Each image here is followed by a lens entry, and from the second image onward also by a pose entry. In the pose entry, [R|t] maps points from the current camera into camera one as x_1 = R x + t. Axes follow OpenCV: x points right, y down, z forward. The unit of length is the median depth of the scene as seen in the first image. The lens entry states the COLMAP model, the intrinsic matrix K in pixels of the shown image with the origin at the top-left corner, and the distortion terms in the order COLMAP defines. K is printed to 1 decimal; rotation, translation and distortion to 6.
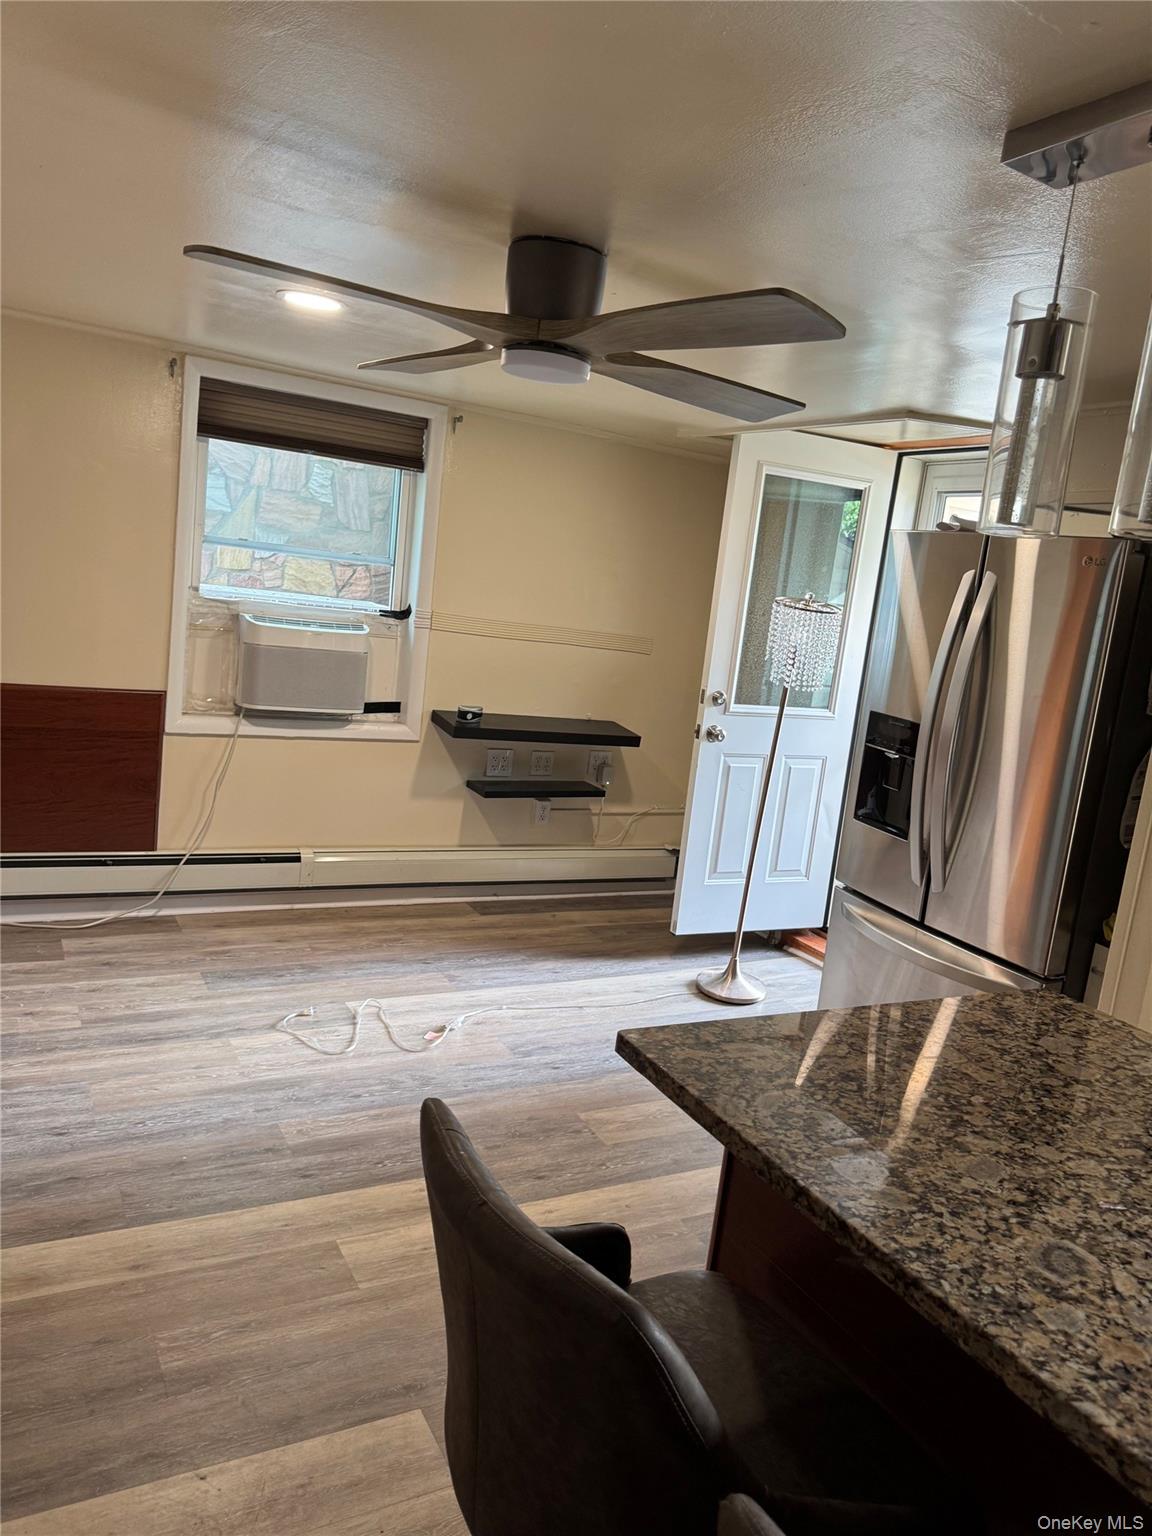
lens RADIAL K [[1092.0, 0, 572.8], [0, 1092.0, 781.6], [0, 0, 1]] dist [0.051353, -0.057349]
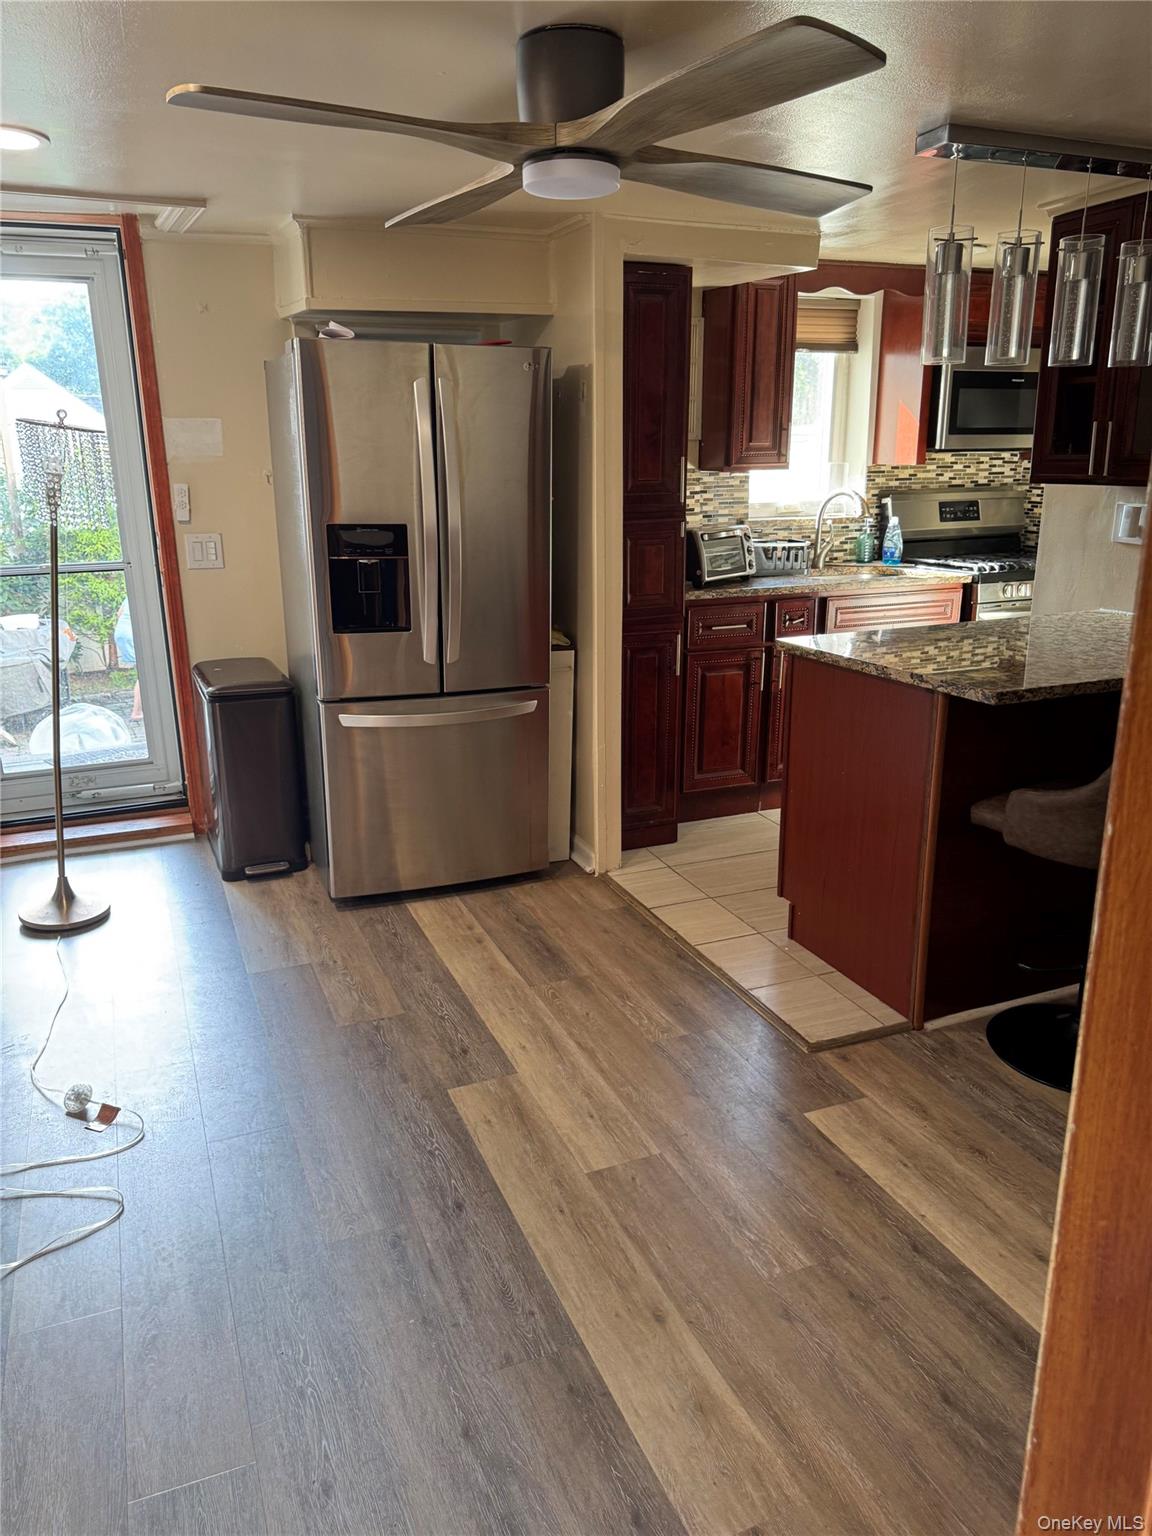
lens RADIAL K [[1092.0, 0, 557.2], [0, 1092.0, 791.6], [0, 0, 1]] dist [0.051353, -0.057349]
pose [[0.101659, -0.402465, 0.909773, -0.552132], [0.201628, 0.903866, 0.377322, -0.136773], [-0.974172, 0.145078, 0.173034, 0.482398]]
